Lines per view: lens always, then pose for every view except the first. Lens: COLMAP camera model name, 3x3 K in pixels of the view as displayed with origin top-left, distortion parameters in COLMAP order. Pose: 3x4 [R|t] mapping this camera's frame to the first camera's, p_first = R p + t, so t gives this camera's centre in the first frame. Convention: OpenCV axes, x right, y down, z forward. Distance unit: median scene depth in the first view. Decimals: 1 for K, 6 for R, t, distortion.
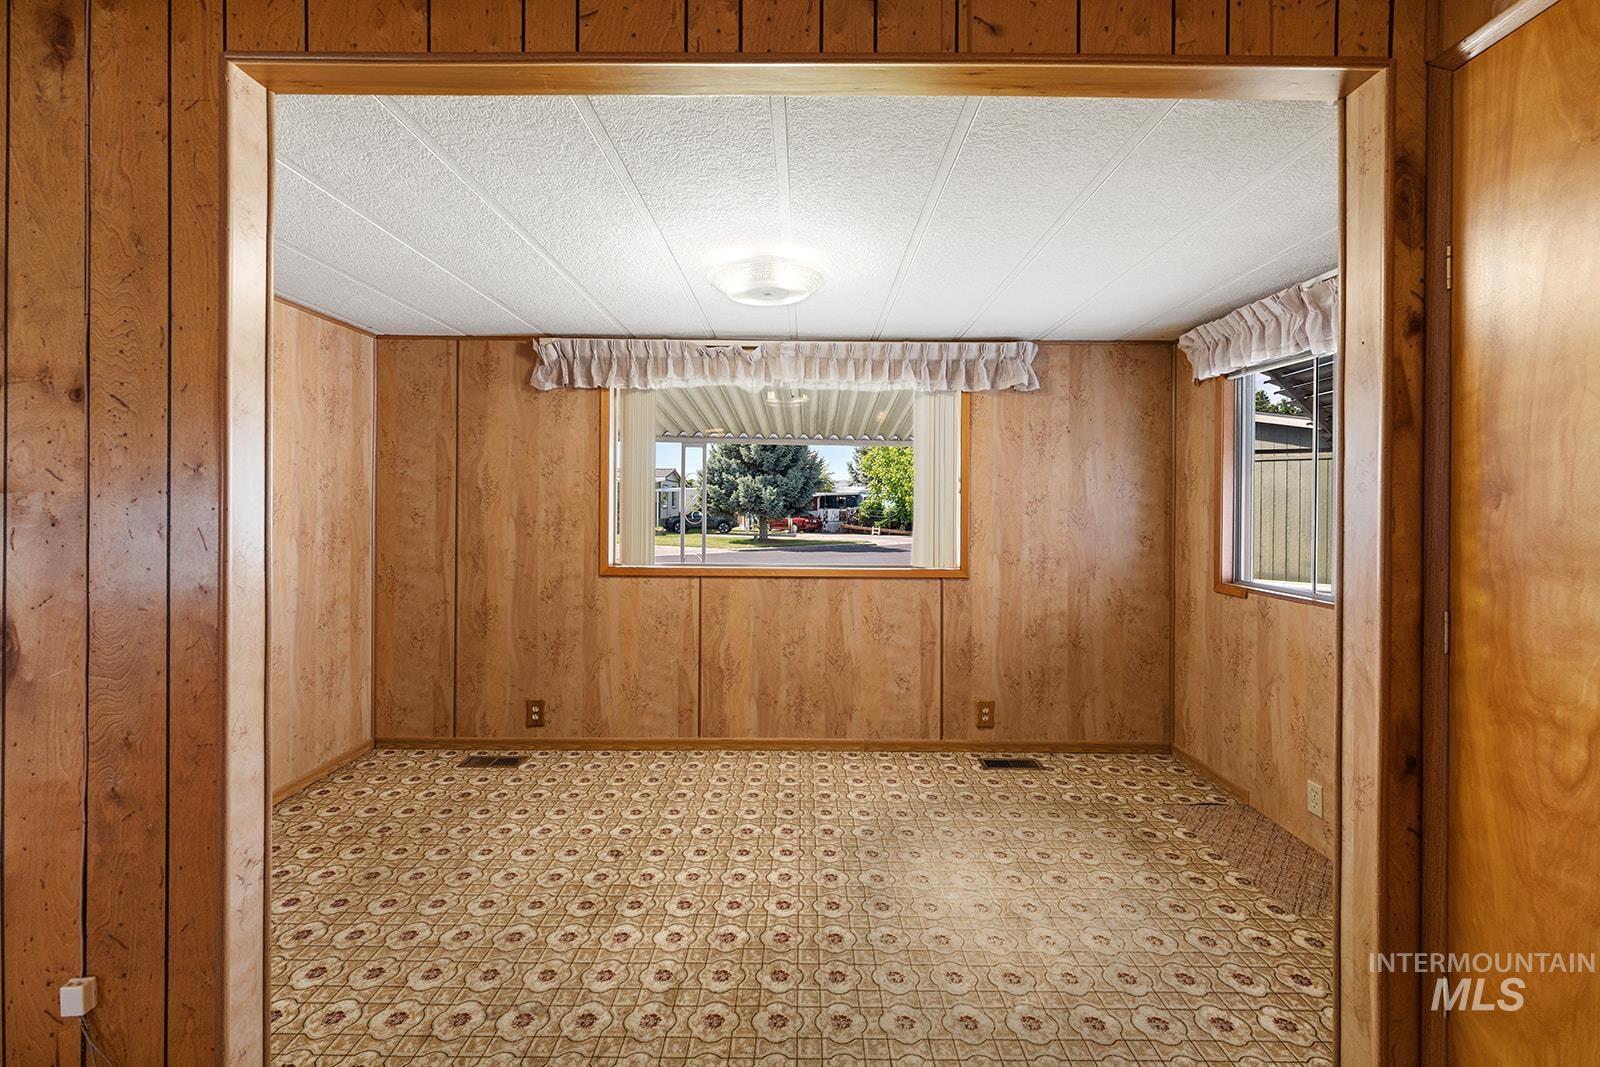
lens RADIAL K [[664.6, 0, 825.1], [0, 664.6, 509.0], [0, 0, 1]] dist [0.003500, -0.002489]
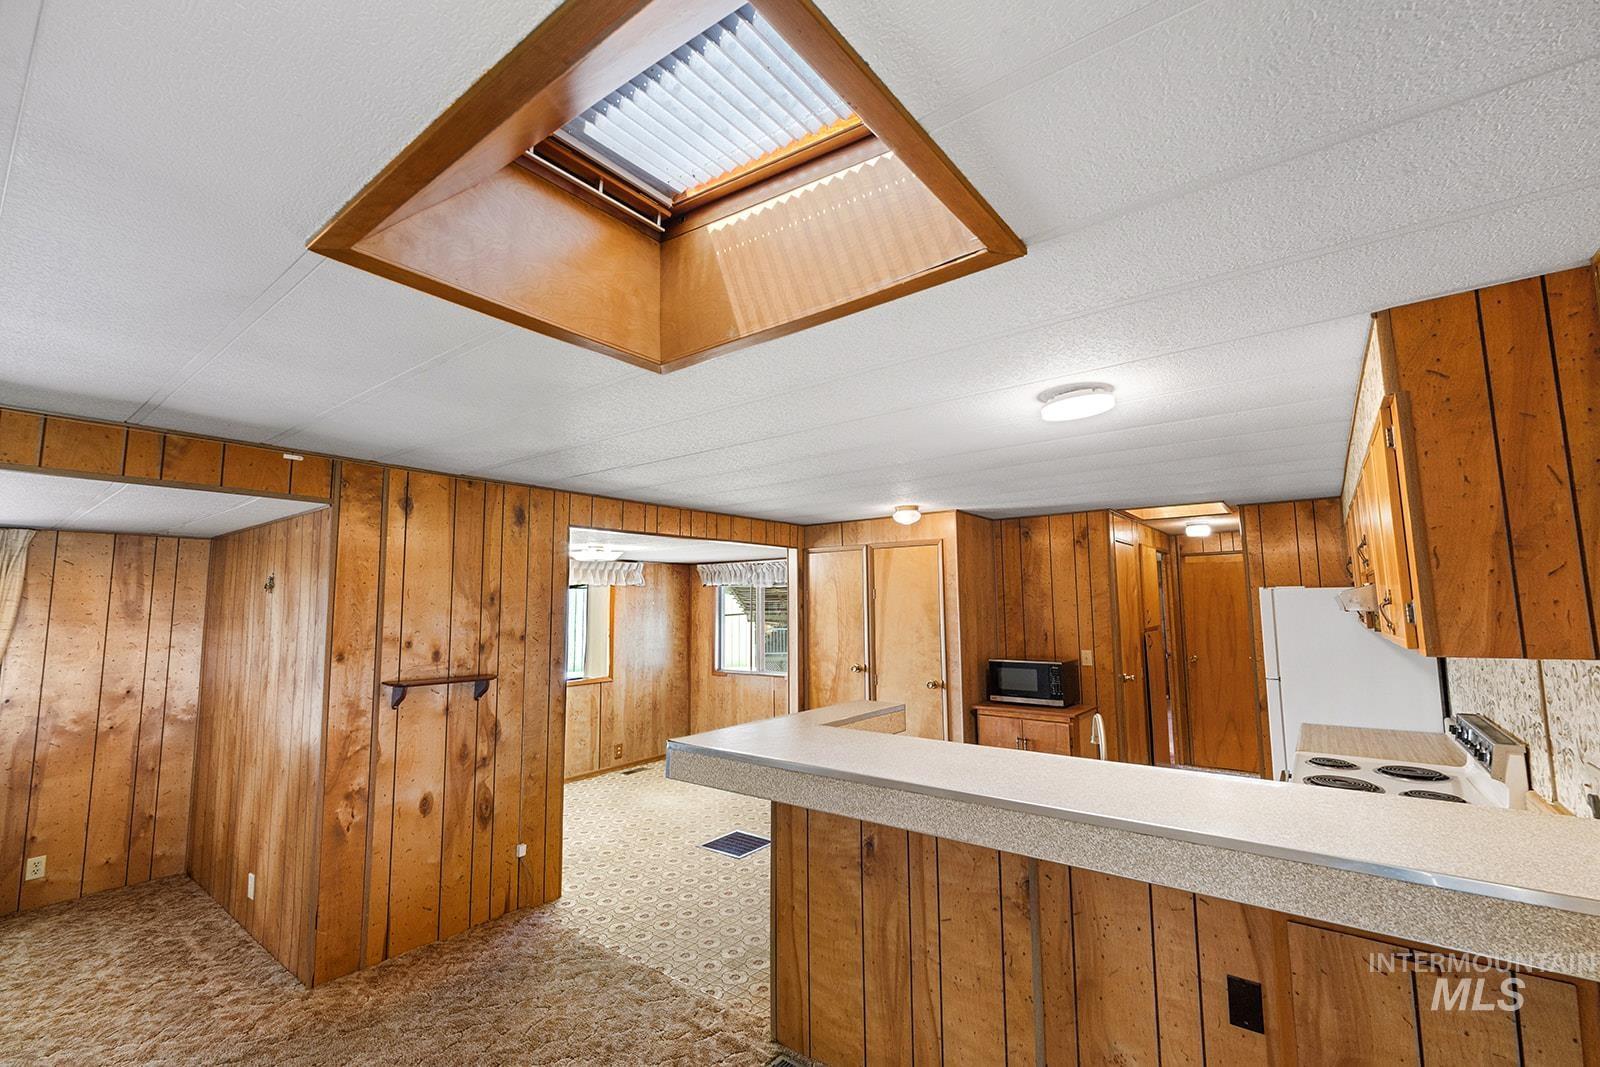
lens RADIAL K [[664.6, 0, 795.6], [0, 664.6, 534.5], [0, 0, 1]] dist [0.003500, -0.002489]
pose [[0.629515, 0.066596, 0.774129, -1.087224], [0.021728, 0.994422, -0.103216, -0.121518], [-0.776684, 0.081796, 0.624556, -0.745120]]
